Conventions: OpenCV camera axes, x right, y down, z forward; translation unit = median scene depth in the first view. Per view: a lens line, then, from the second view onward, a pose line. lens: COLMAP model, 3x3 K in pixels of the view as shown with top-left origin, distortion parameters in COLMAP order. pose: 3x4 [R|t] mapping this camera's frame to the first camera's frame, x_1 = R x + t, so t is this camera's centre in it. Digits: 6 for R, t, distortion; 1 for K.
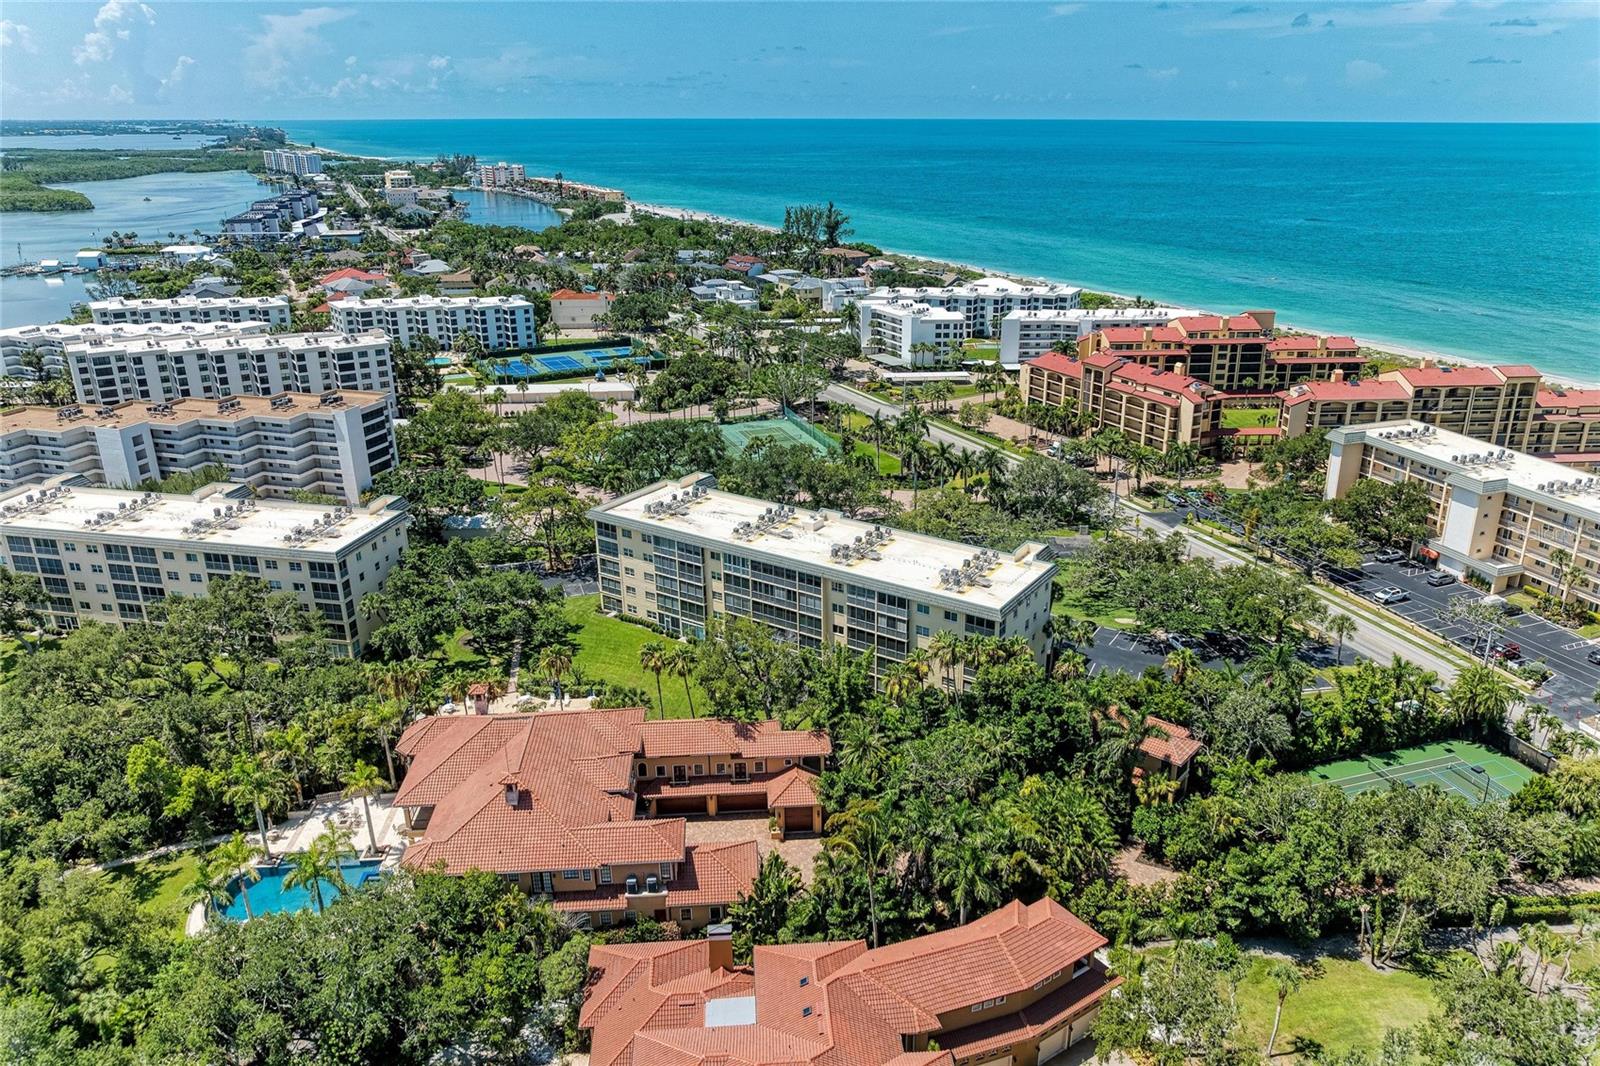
lens RADIAL K [[1129.5, 0, 810.8], [0, 1129.5, 537.4], [0, 0, 1]] dist [-0.024922, 0.013724]
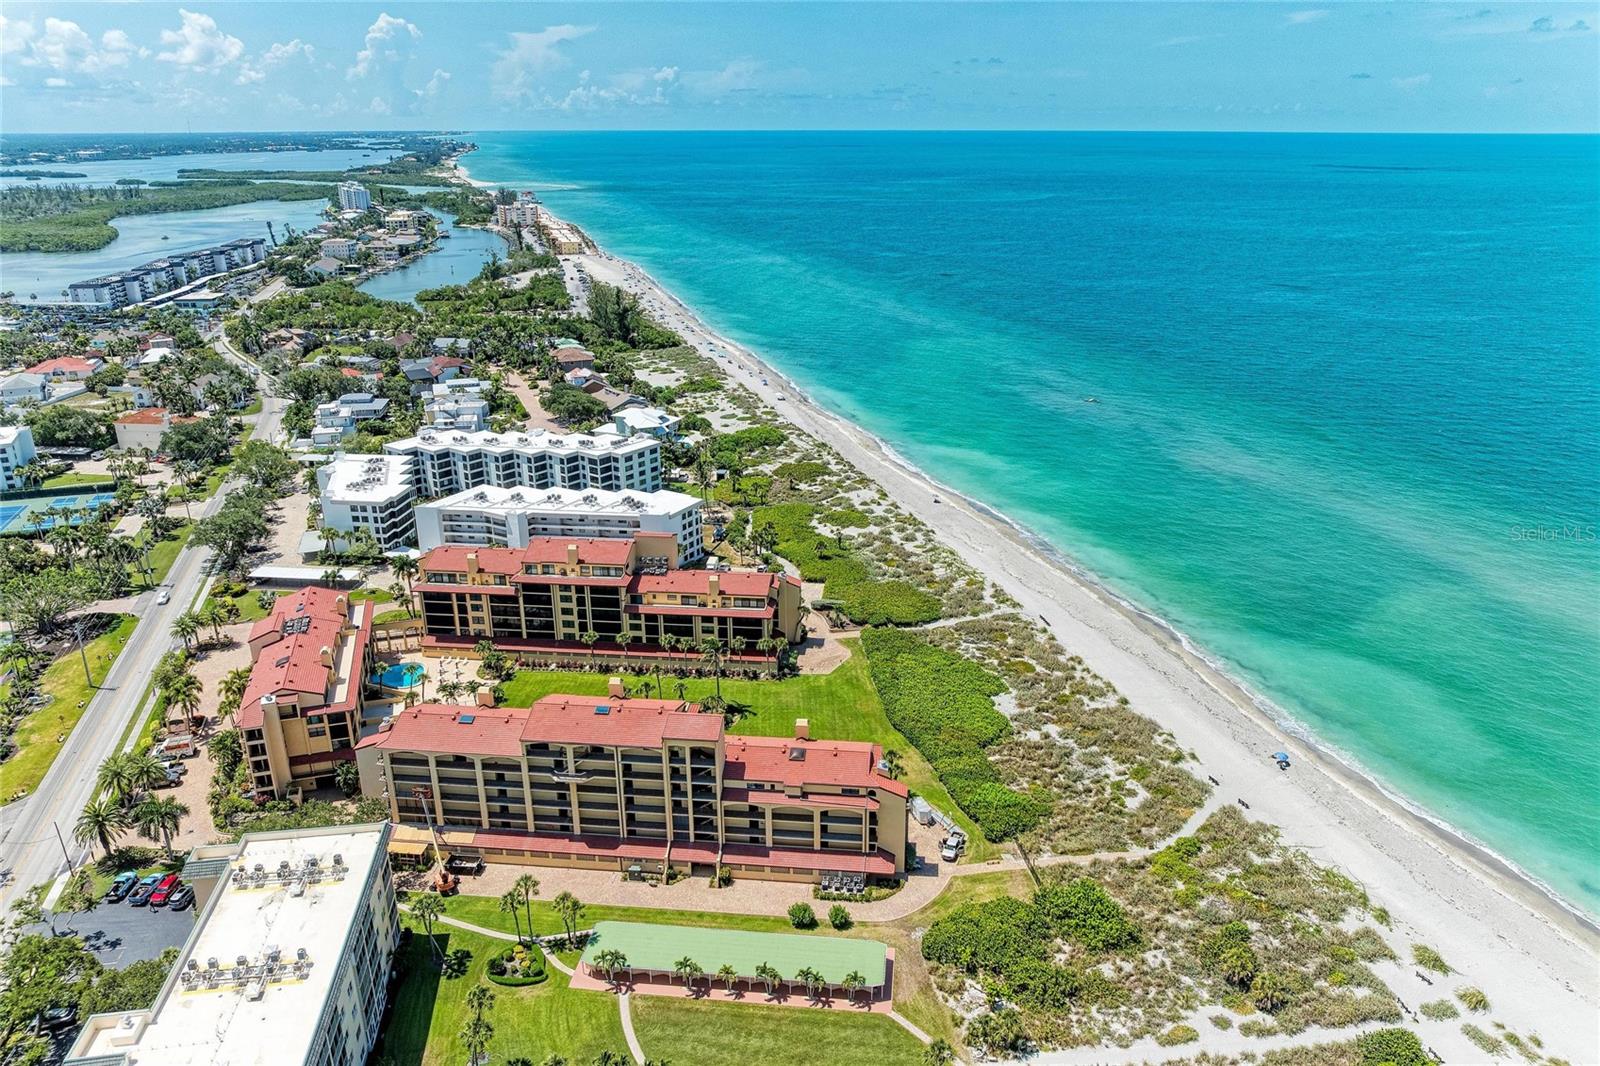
lens RADIAL K [[1129.5, 0, 833.0], [0, 1129.5, 529.7], [0, 0, 1]] dist [-0.024922, 0.013724]
pose [[0.982664, 0.060110, -0.175381, 0.539287], [-0.062029, 0.998059, -0.005476, -0.172618], [0.174711, 0.016260, 0.984485, 0.248685]]
